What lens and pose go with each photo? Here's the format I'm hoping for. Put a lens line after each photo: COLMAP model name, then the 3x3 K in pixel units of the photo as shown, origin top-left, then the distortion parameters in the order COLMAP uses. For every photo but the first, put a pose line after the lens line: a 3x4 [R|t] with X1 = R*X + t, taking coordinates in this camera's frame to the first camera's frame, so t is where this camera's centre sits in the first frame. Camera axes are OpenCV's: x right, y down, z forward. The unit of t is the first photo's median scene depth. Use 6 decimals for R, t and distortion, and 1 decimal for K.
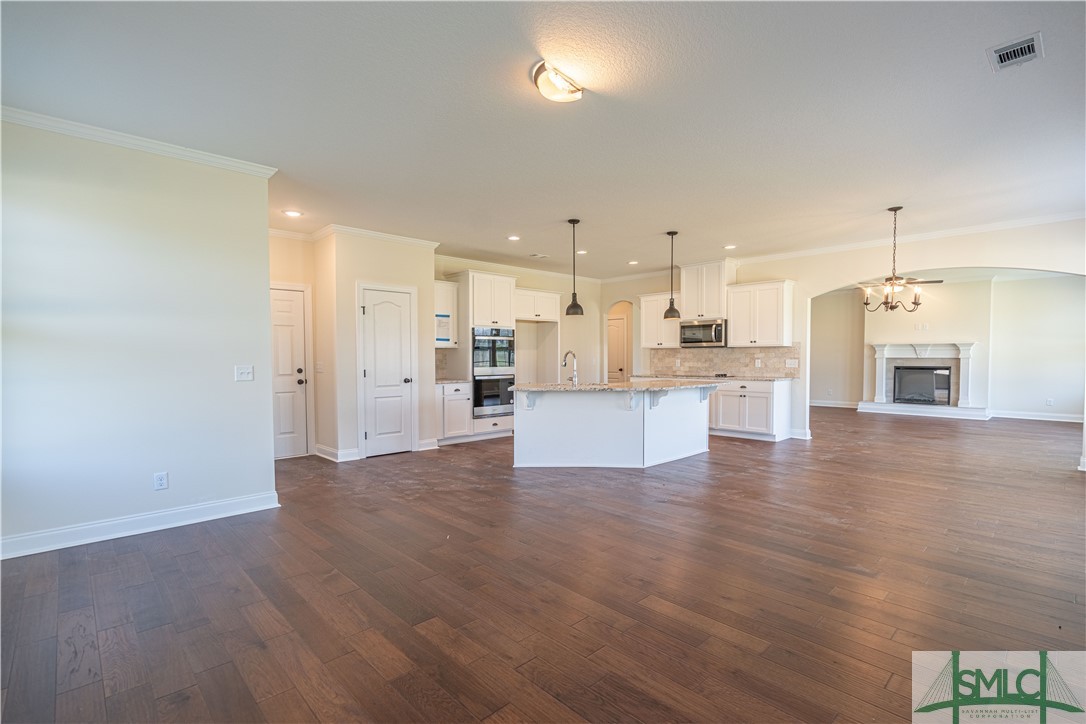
lens RADIAL K [[509.2, 0, 539.5], [0, 509.2, 363.9], [0, 0, 1]] dist [-0.004973, 0.000517]
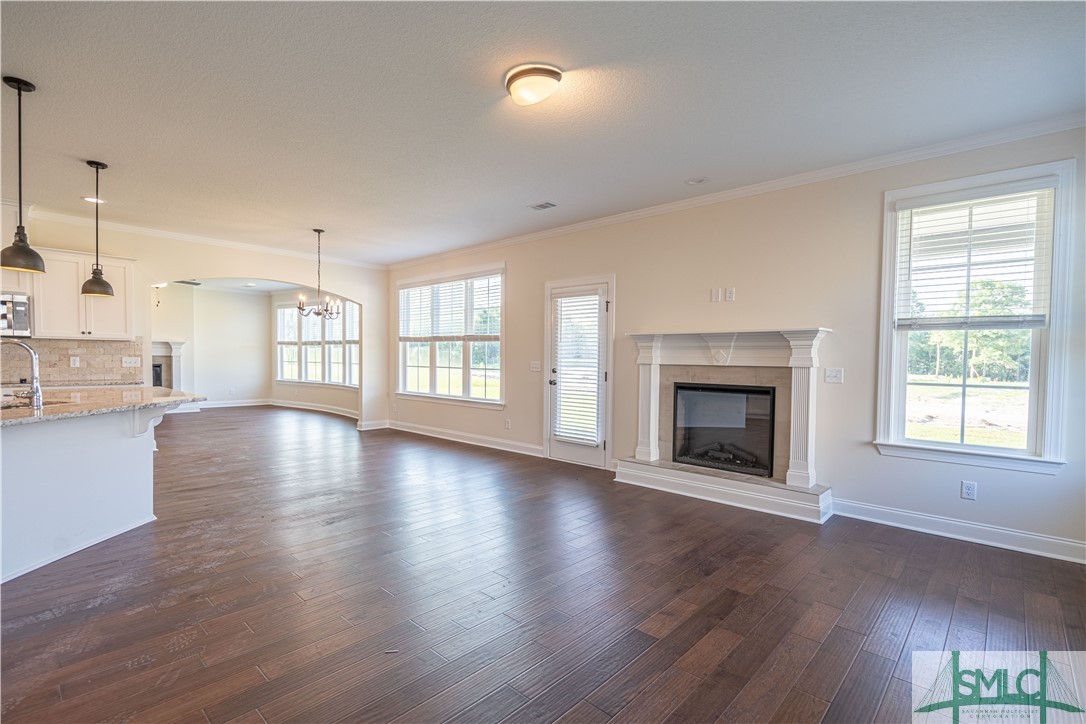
lens RADIAL K [[509.2, 0, 543.9], [0, 509.2, 370.4], [0, 0, 1]] dist [-0.004973, 0.000517]
pose [[-0.074563, -0.021461, 0.996985, -0.433594], [0.001921, 0.999763, 0.021665, -0.004488], [-0.997214, 0.003531, -0.074504, 0.472545]]
